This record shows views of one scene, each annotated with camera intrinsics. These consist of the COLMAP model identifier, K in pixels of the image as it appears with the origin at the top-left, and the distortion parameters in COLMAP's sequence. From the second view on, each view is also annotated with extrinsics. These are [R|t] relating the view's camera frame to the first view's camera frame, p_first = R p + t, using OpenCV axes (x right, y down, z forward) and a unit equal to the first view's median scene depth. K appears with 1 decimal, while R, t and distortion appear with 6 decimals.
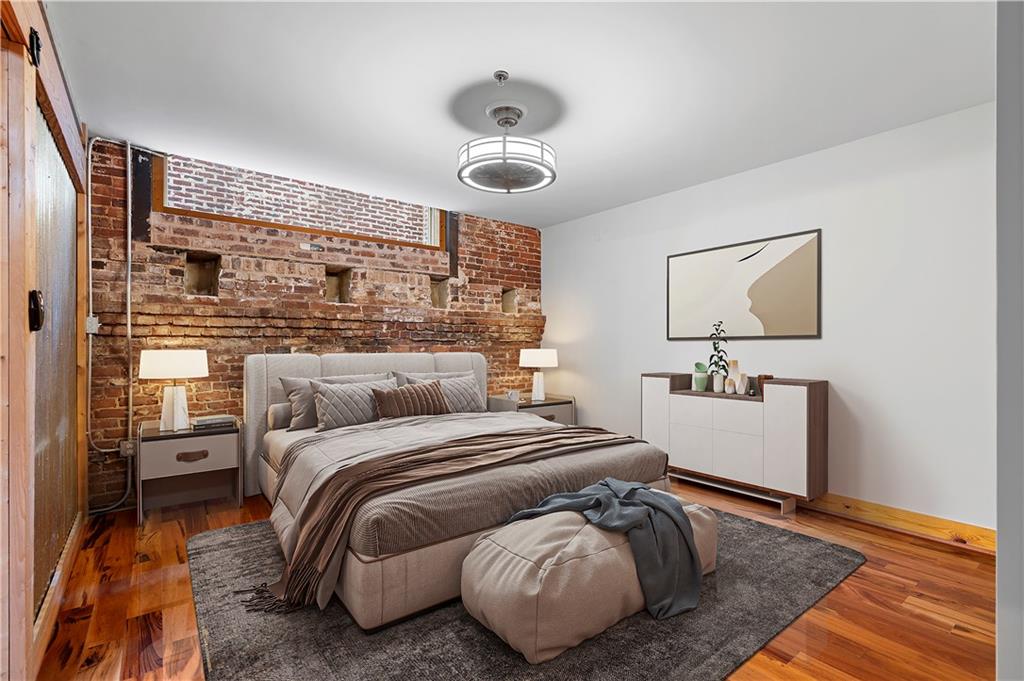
lens RADIAL K [[464.2, 0, 507.2], [0, 464.2, 341.8], [0, 0, 1]] dist [-0.011930, 0.005559]
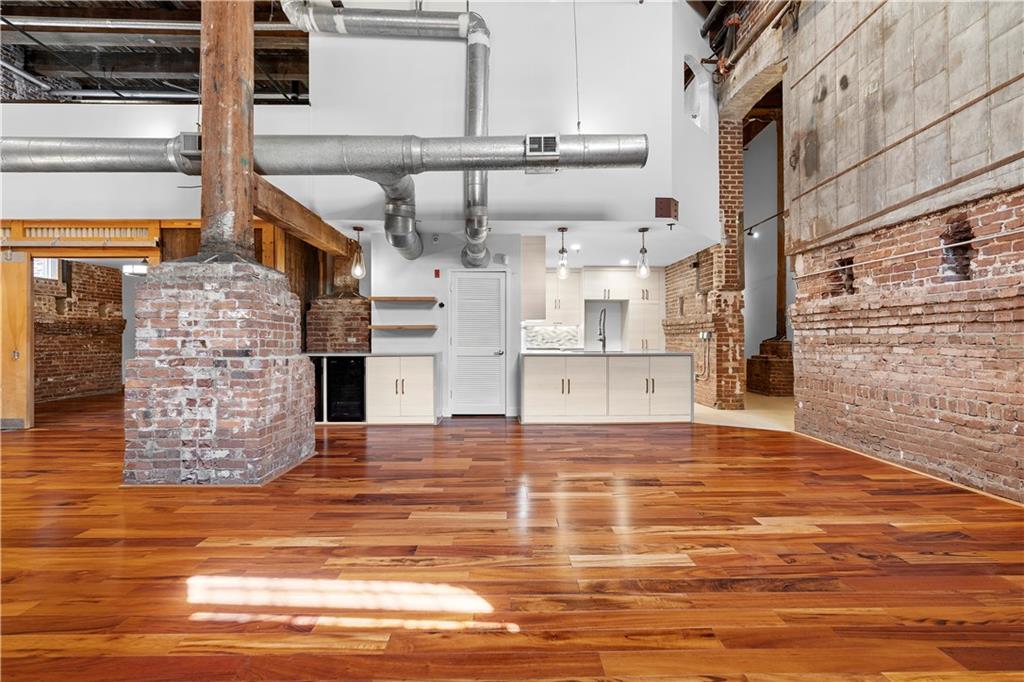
lens RADIAL K [[464.2, 0, 511.0], [0, 464.2, 340.2], [0, 0, 1]] dist [-0.011930, 0.005559]
pose [[0.596345, -0.004301, 0.802717, -0.511779], [-0.000050, 0.999985, 0.005395, 0.013998], [-0.802728, -0.003258, 0.596336, -1.373063]]
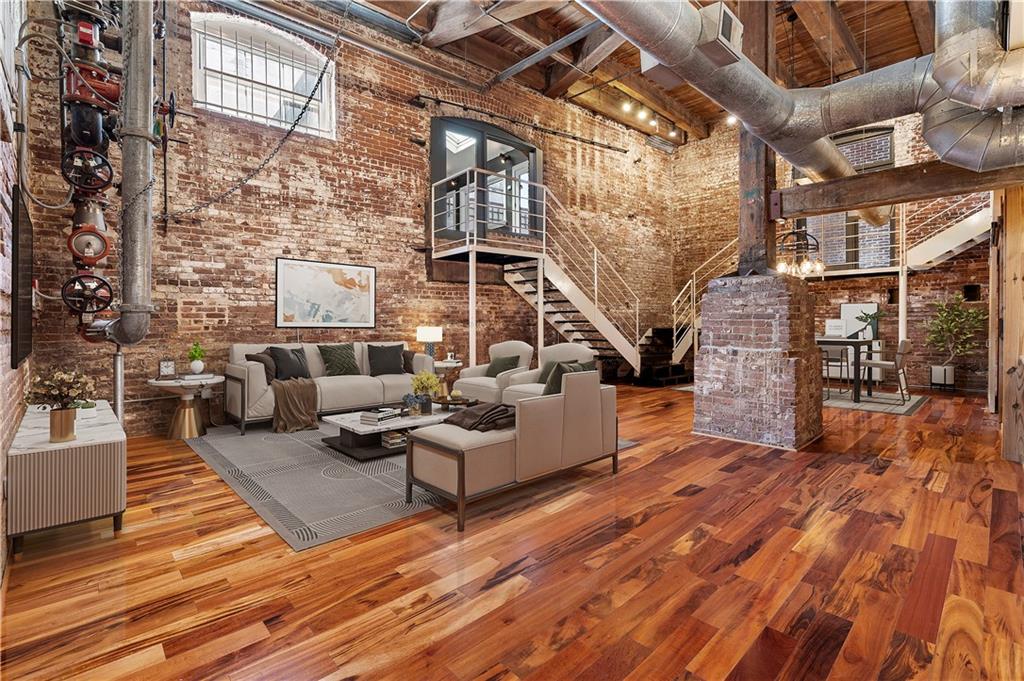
lens RADIAL K [[464.2, 0, 510.6], [0, 464.2, 327.2], [0, 0, 1]] dist [-0.011930, 0.005559]
pose [[0.096887, 0.010459, -0.995240, 0.792784], [0.009924, 0.999885, 0.011474, -0.012836], [0.995246, -0.010989, 0.096772, -1.156920]]
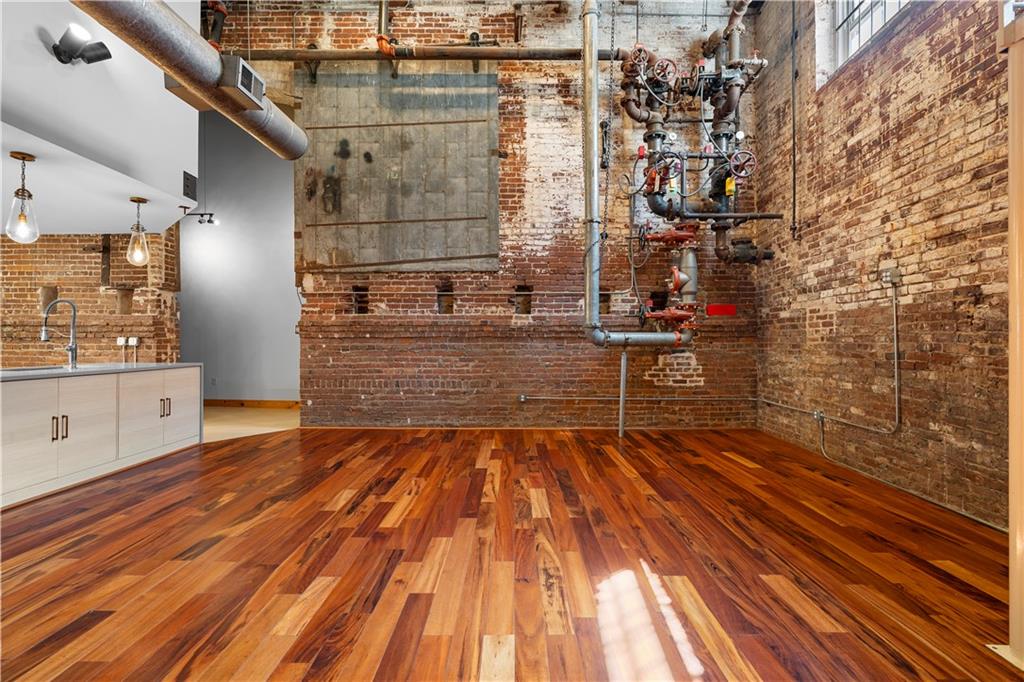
lens RADIAL K [[464.2, 0, 512.0], [0, 464.2, 338.4], [0, 0, 1]] dist [-0.011930, 0.005559]
pose [[-0.788902, 0.002086, 0.614516, -0.452410], [-0.003954, 0.999956, -0.008470, 0.004518], [-0.614507, -0.009112, -0.788859, -0.635262]]
